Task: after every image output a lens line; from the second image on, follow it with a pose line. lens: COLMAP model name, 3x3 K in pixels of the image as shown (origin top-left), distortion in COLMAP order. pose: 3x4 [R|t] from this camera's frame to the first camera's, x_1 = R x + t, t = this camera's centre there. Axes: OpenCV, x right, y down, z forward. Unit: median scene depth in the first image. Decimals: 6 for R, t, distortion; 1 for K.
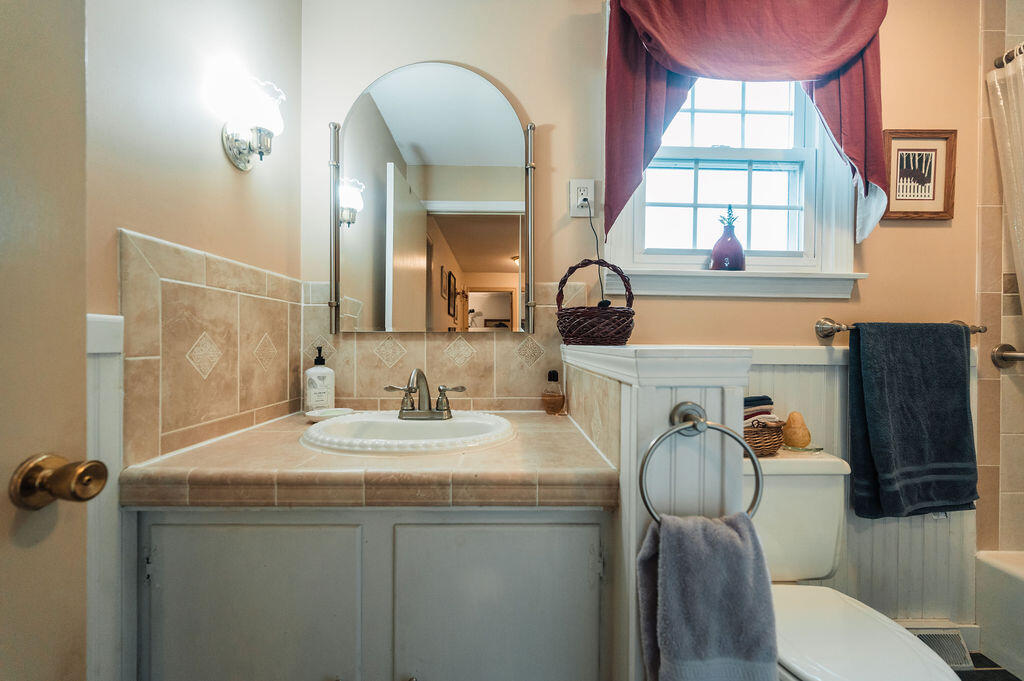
lens RADIAL K [[409.5, 0, 508.7], [0, 409.5, 345.0], [0, 0, 1]] dist [0.000998, 0.000054]
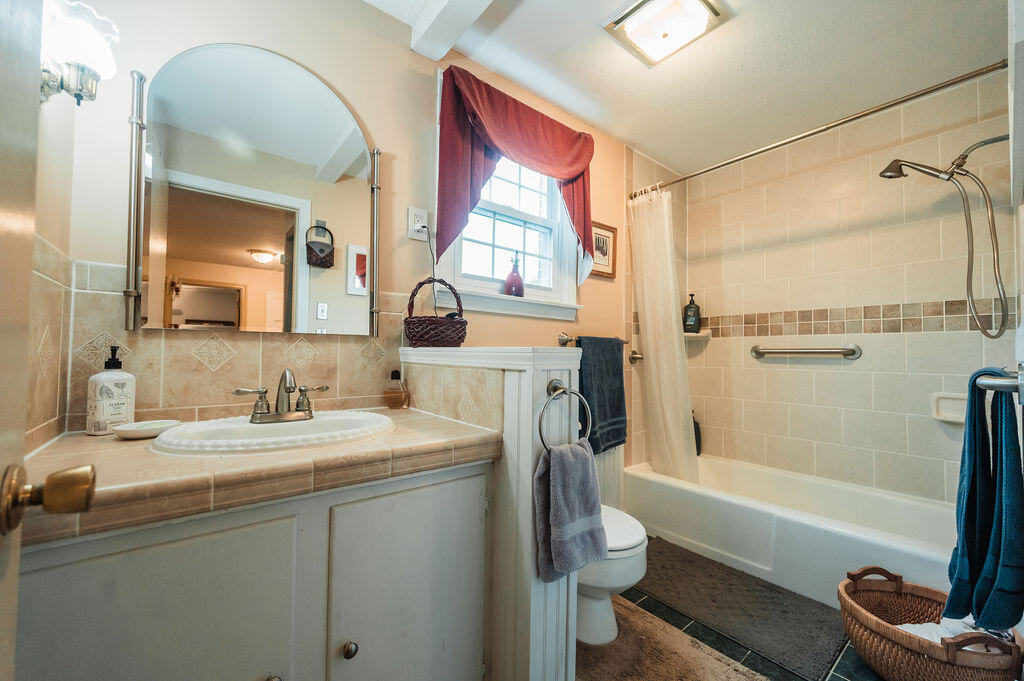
lens RADIAL K [[409.5, 0, 516.9], [0, 409.5, 344.2], [0, 0, 1]] dist [0.000998, 0.000054]
pose [[0.782004, 0.018107, 0.623010, -0.342336], [-0.003458, 0.999689, -0.024715, 0.017630], [-0.623264, 0.017173, 0.781823, -0.101057]]
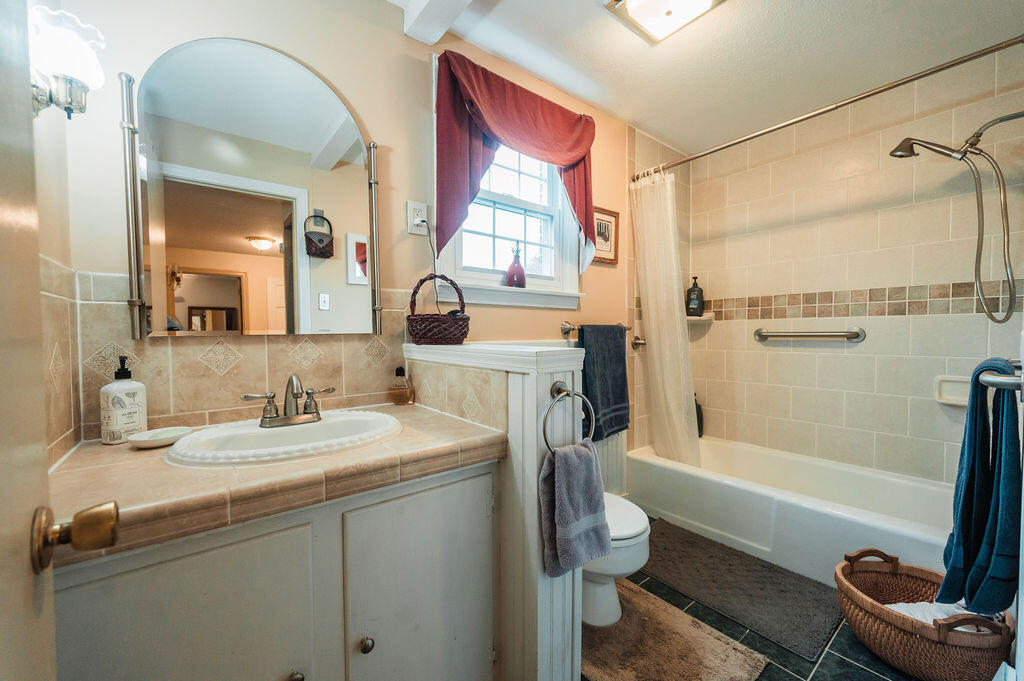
lens RADIAL K [[409.5, 0, 516.1], [0, 409.5, 345.2], [0, 0, 1]] dist [0.000998, 0.000054]
pose [[0.786326, -0.032142, 0.616974, -0.345879], [0.014780, 0.999339, 0.033225, -0.031943], [-0.617634, -0.017007, 0.786281, -0.103137]]
